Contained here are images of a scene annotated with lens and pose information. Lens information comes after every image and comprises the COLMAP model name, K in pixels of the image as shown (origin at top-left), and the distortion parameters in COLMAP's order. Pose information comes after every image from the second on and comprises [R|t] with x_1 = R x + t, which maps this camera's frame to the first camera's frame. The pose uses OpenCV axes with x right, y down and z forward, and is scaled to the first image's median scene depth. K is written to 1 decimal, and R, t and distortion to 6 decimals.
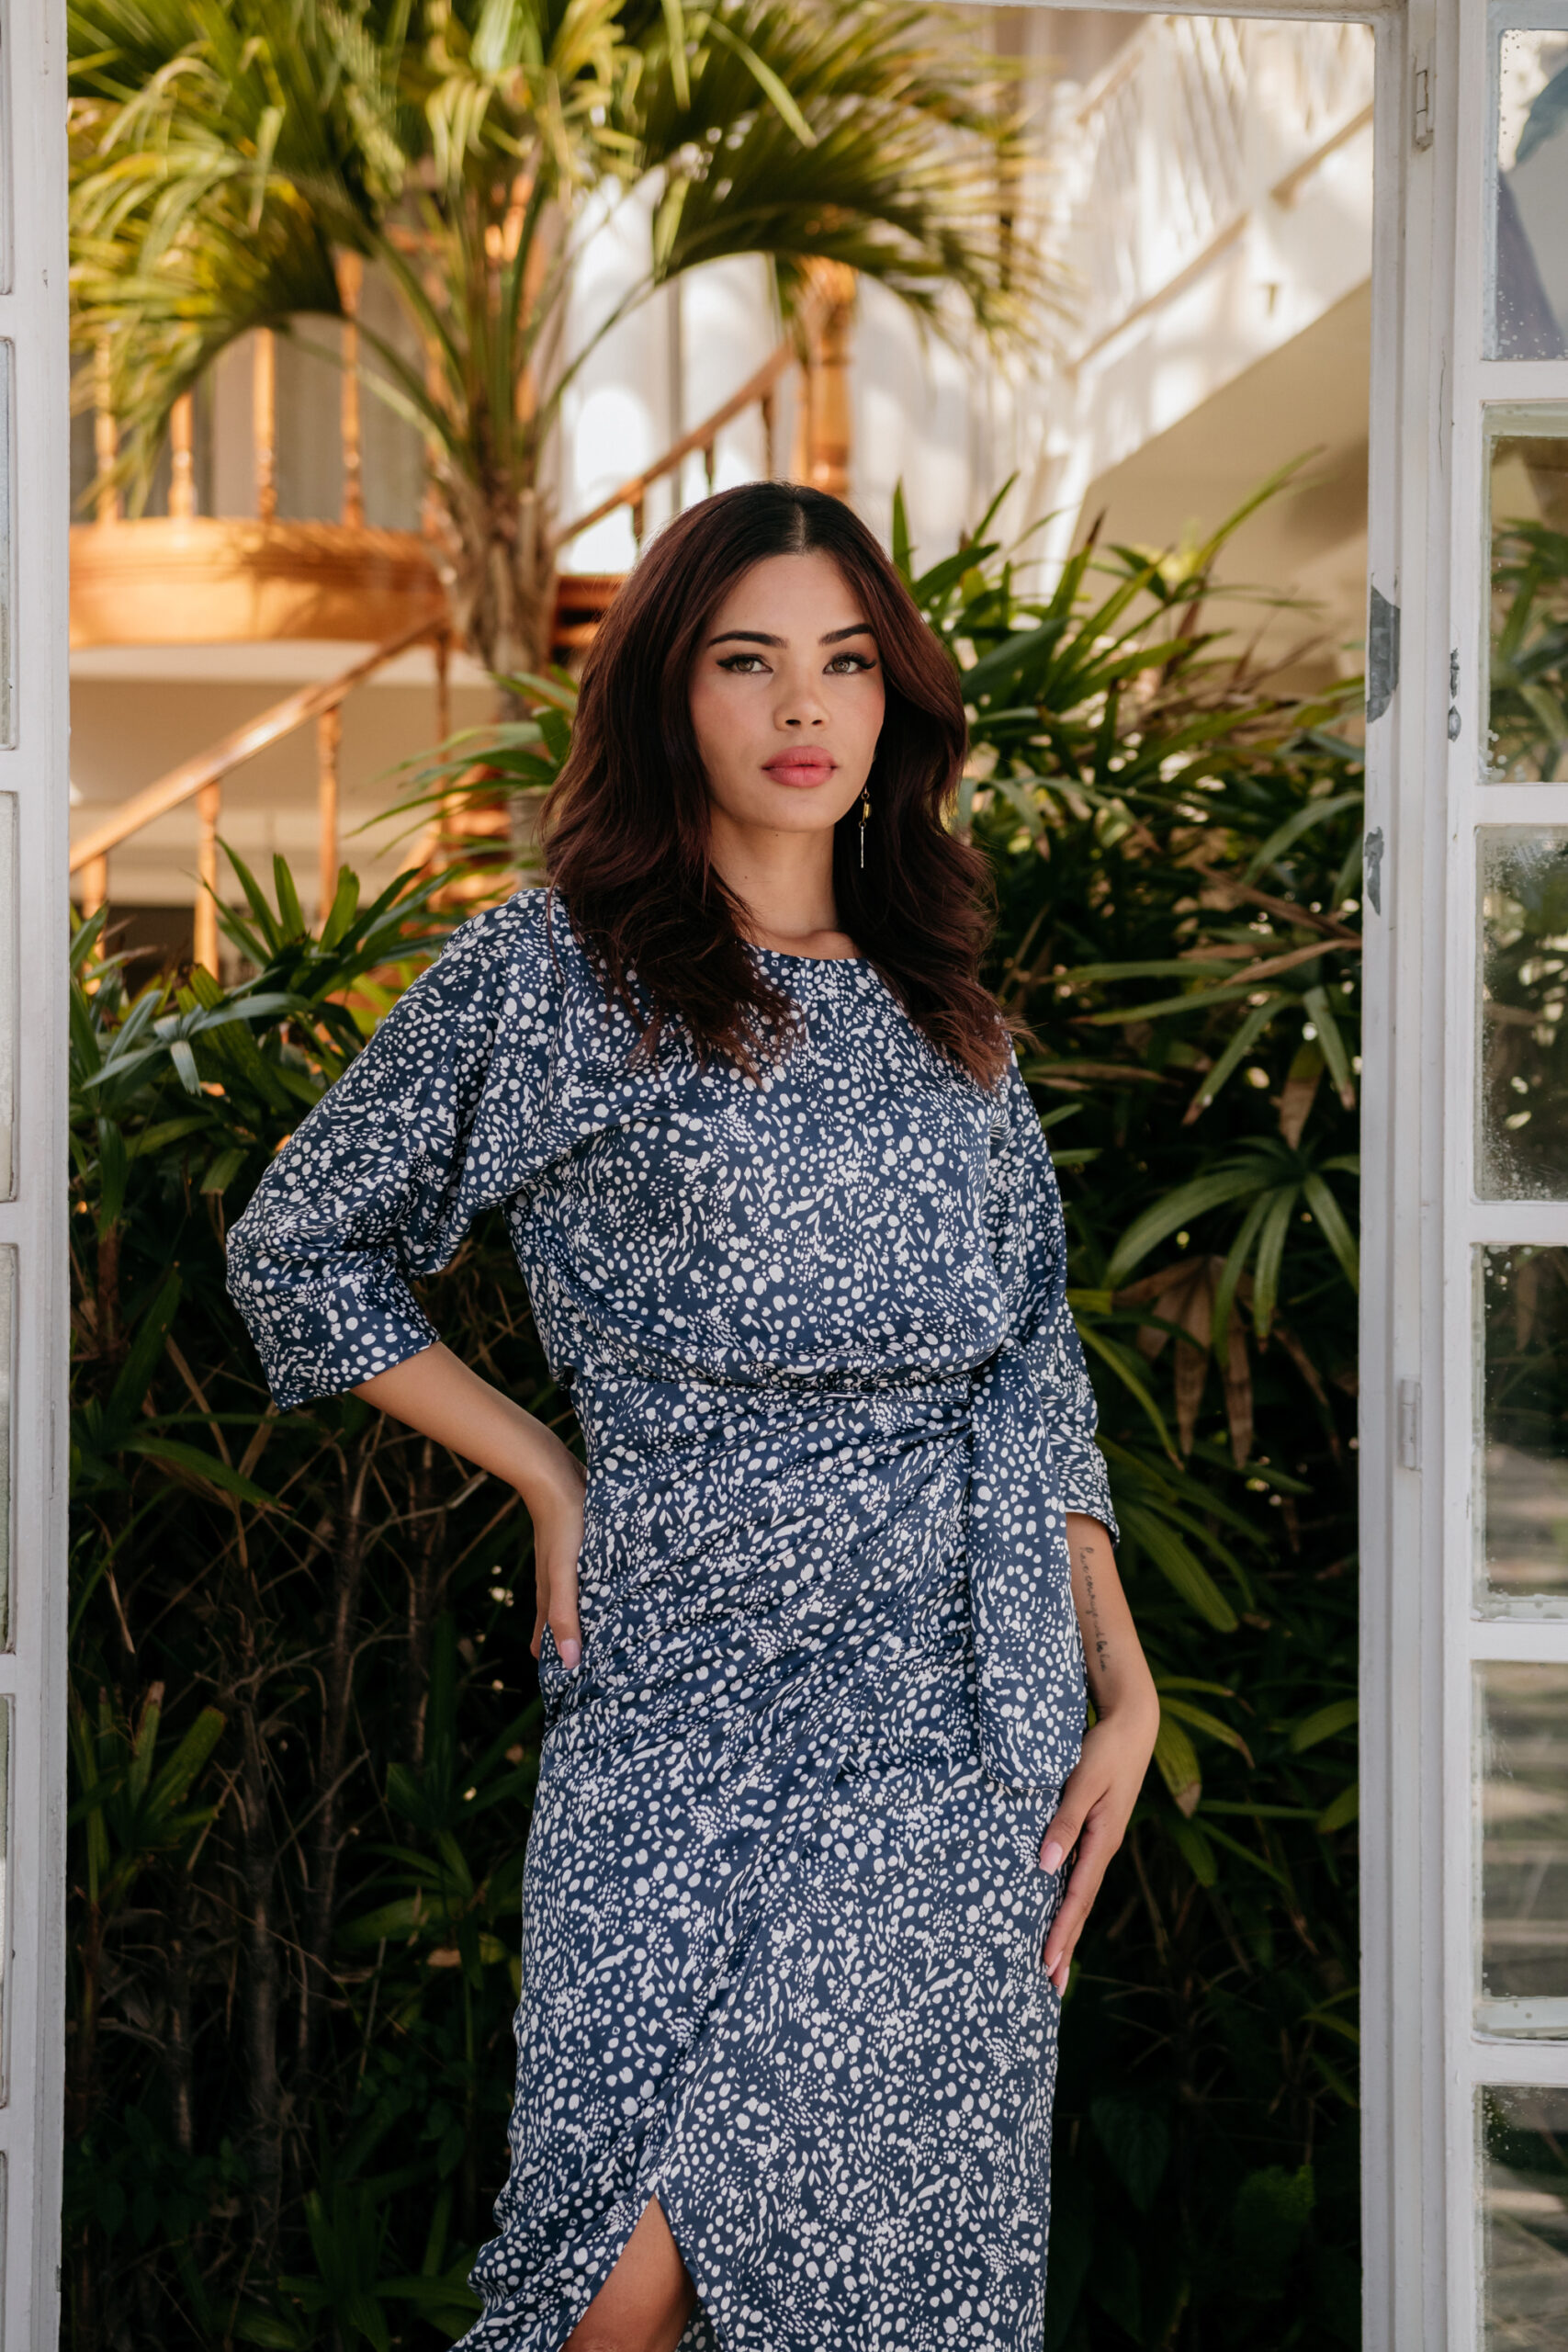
lens RADIAL K [[3746.1, 0, 784.0], [0, 3746.1, 1176.0], [0, 0, 1]] dist [0.074499, 0.215669]
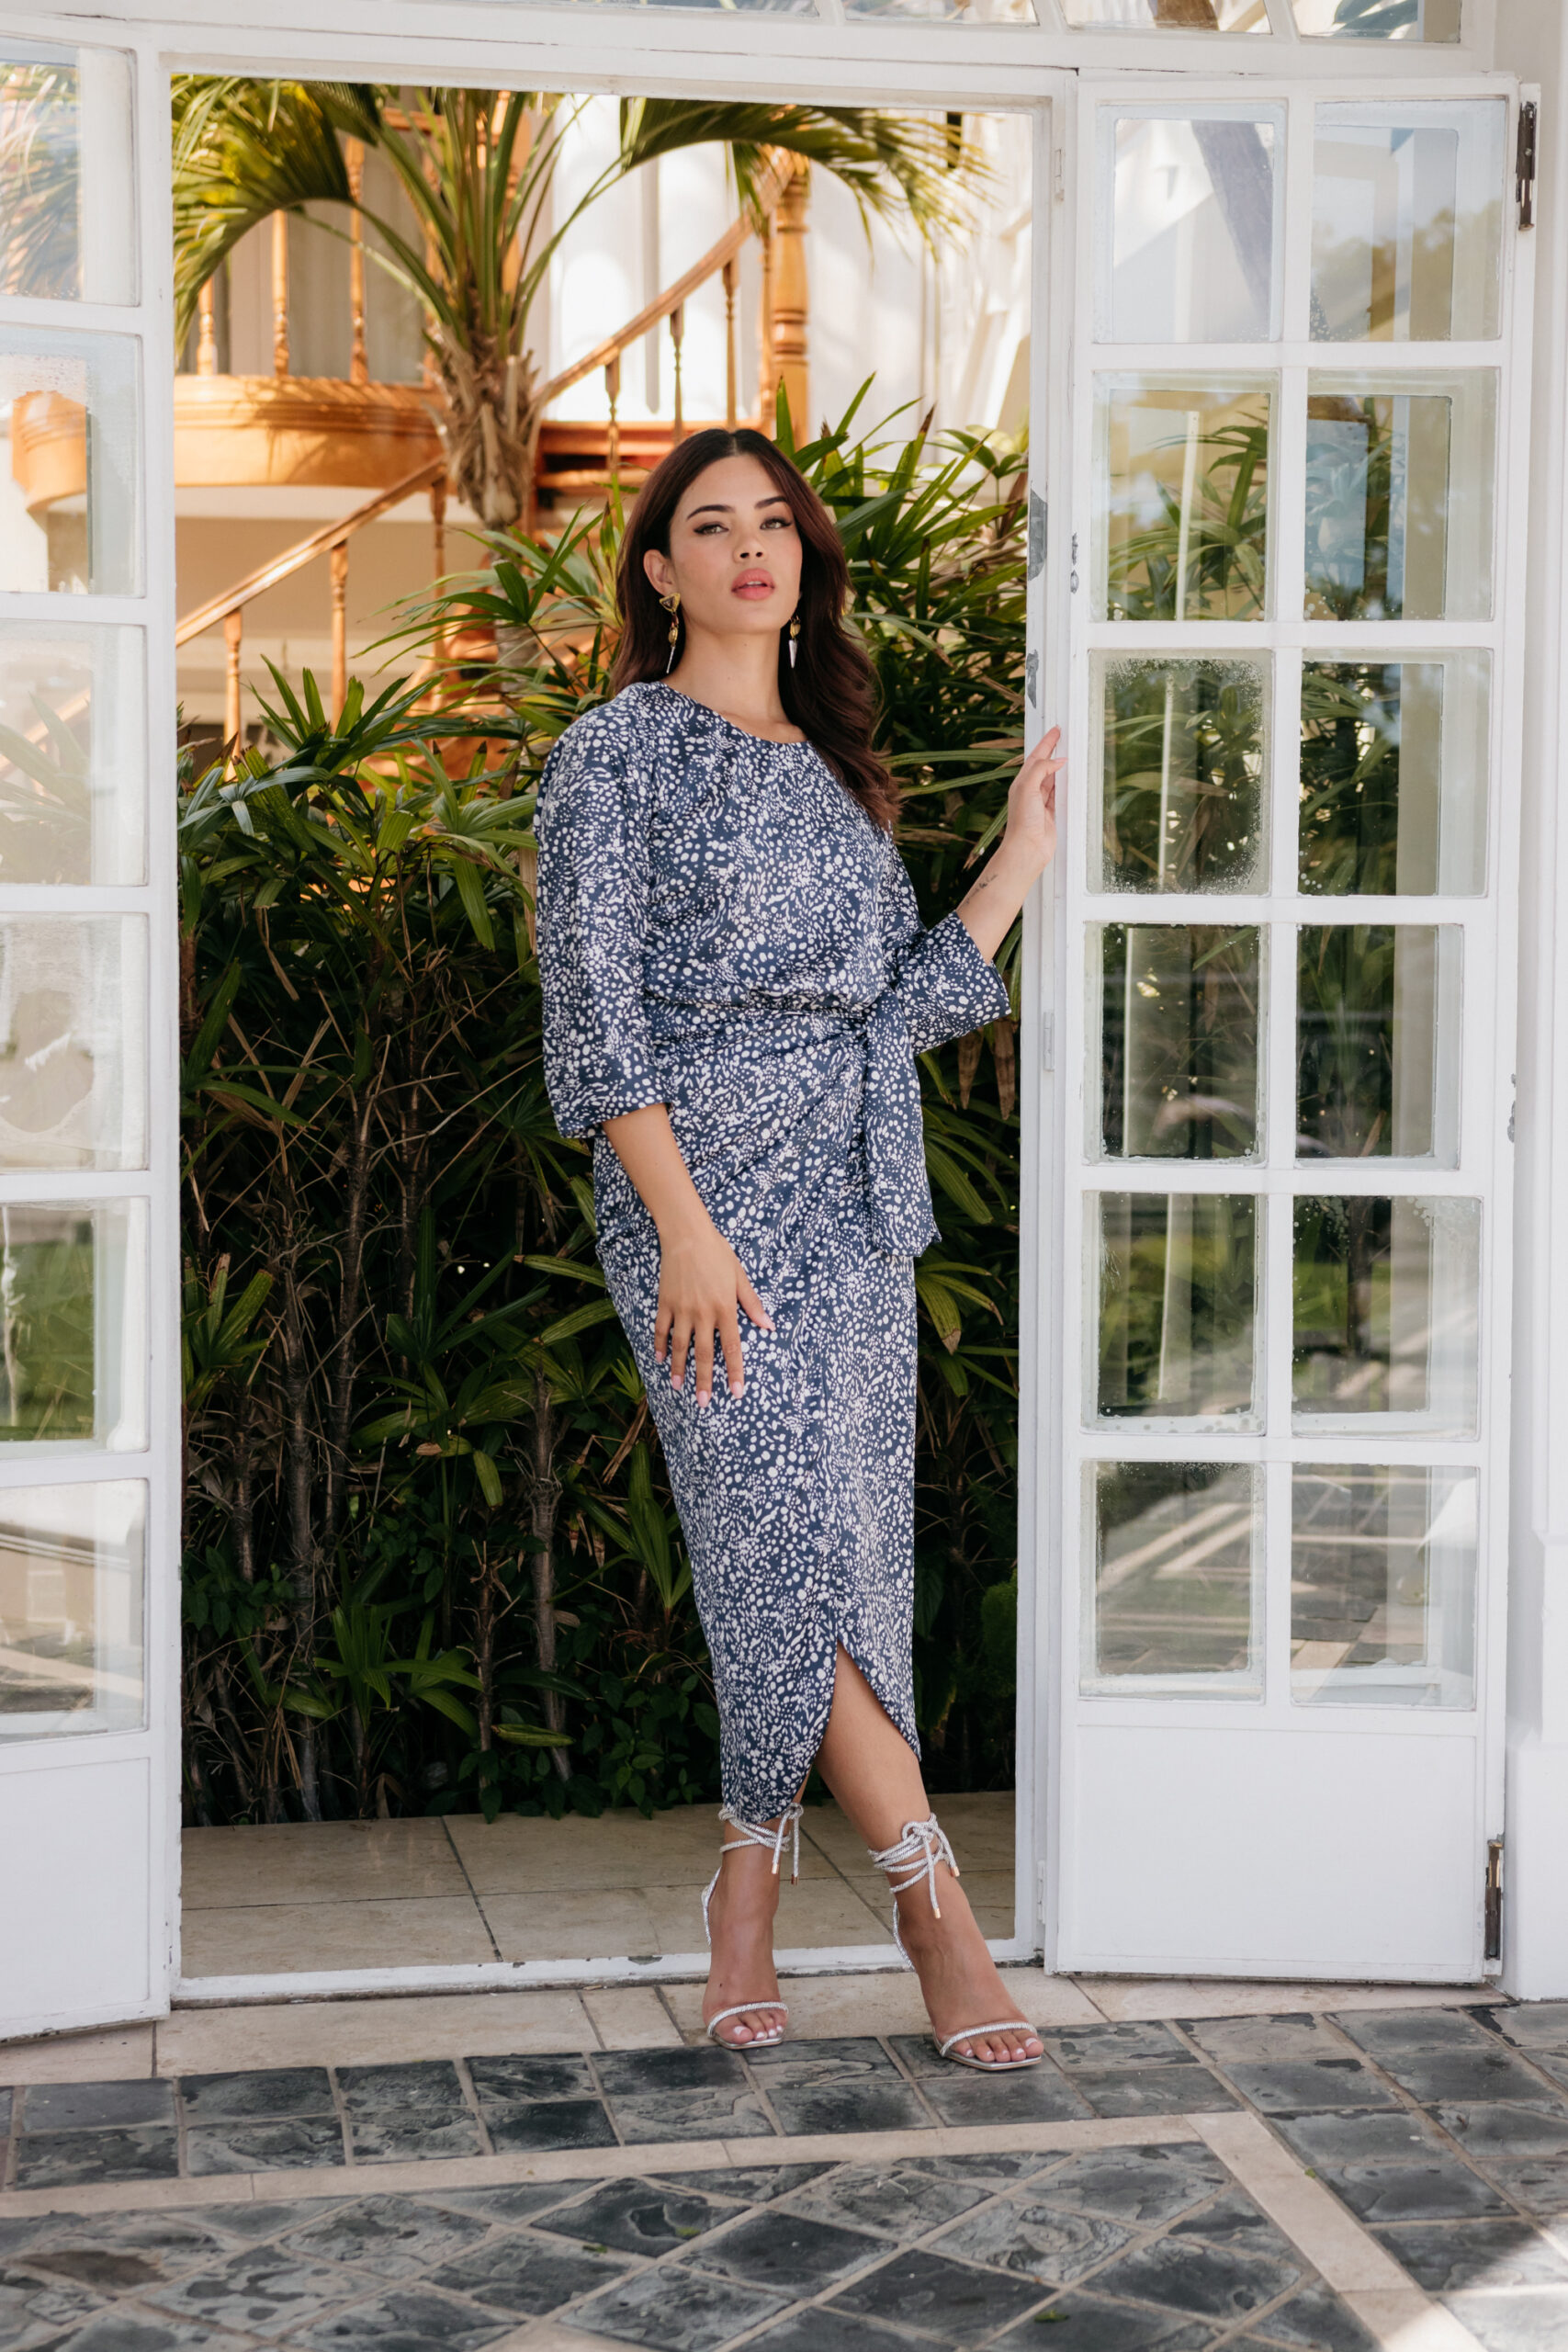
lens RADIAL K [[3746.1, 0, 784.0], [0, 3746.1, 1176.0], [0, 0, 1]] dist [0.074499, 0.215669]
pose [[0.999996, 0.001204, -0.002493, 0.033885], [-0.001091, 0.998977, 0.045201, 0.028439], [0.002545, -0.045198, 0.998975, -0.292161]]
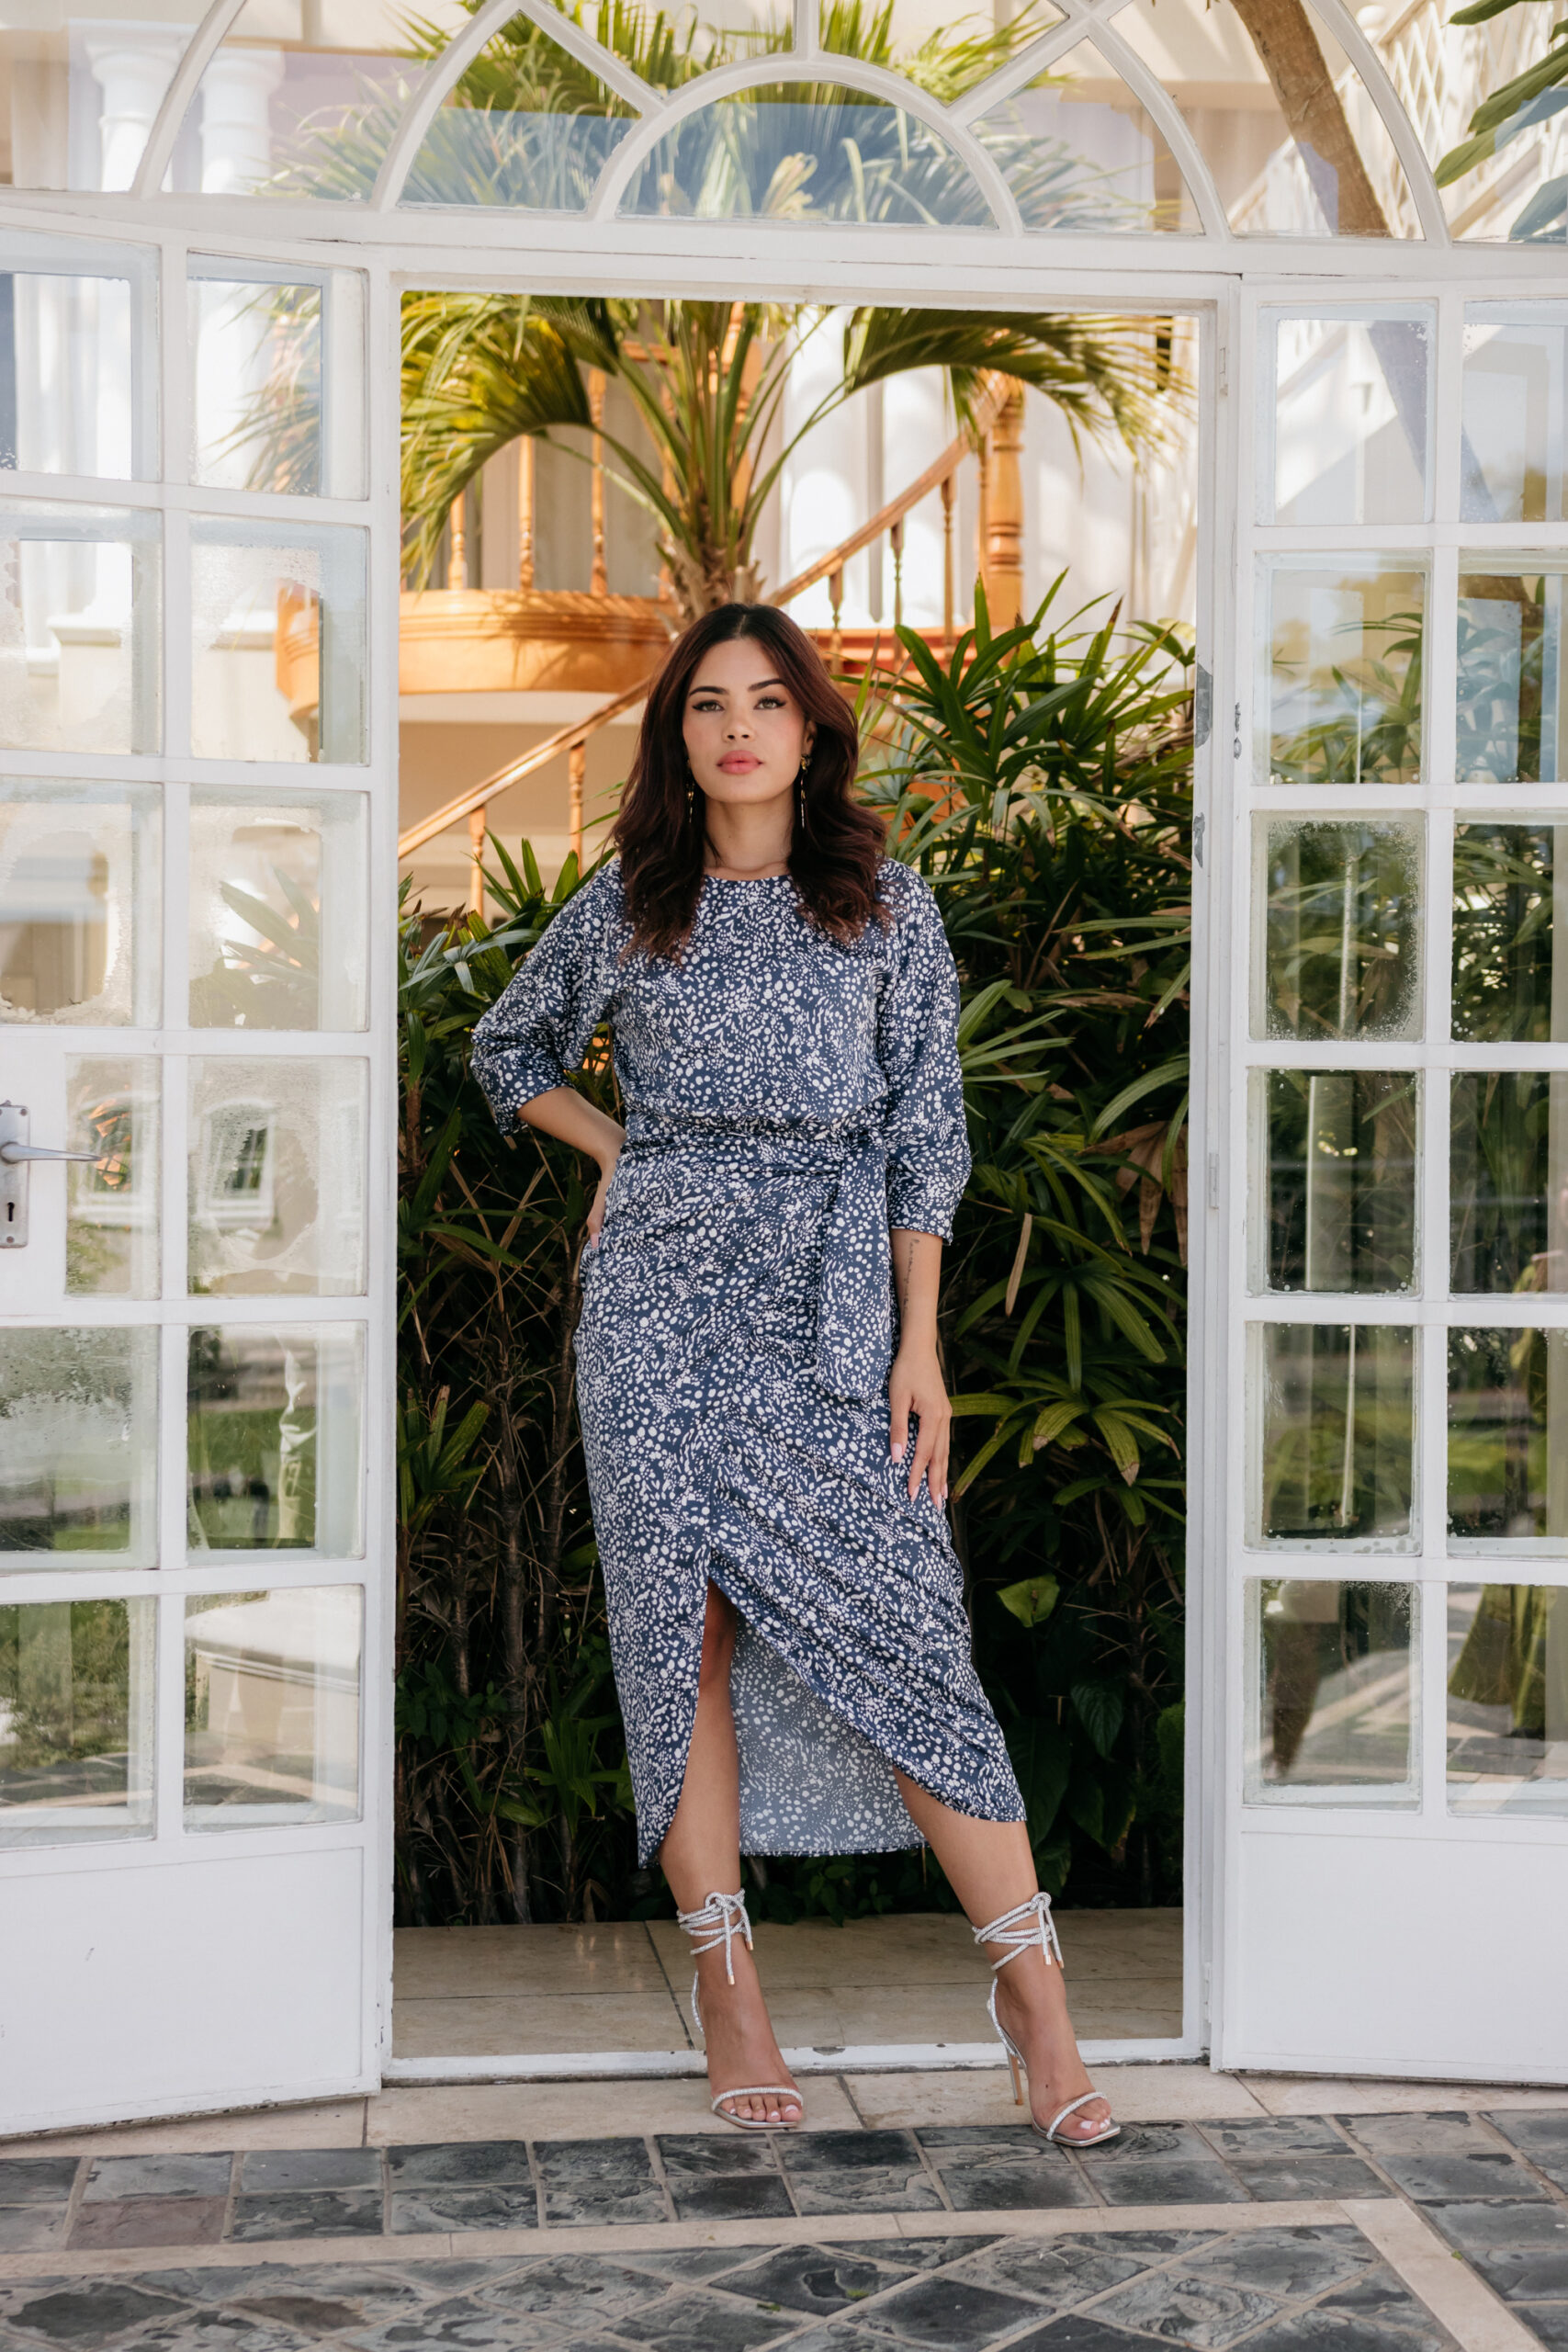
lens RADIAL K [[3600.1, 0, 796.2], [0, 3600.1, 1214.3], [0, 0, 1]] dist [0.060033, 0.140831]
pose [[0.998016, 0.003566, -0.062858, 0.046106], [-0.003269, 0.999983, 0.004827, 0.040491], [0.062874, -0.004612, 0.998011, -0.309415]]
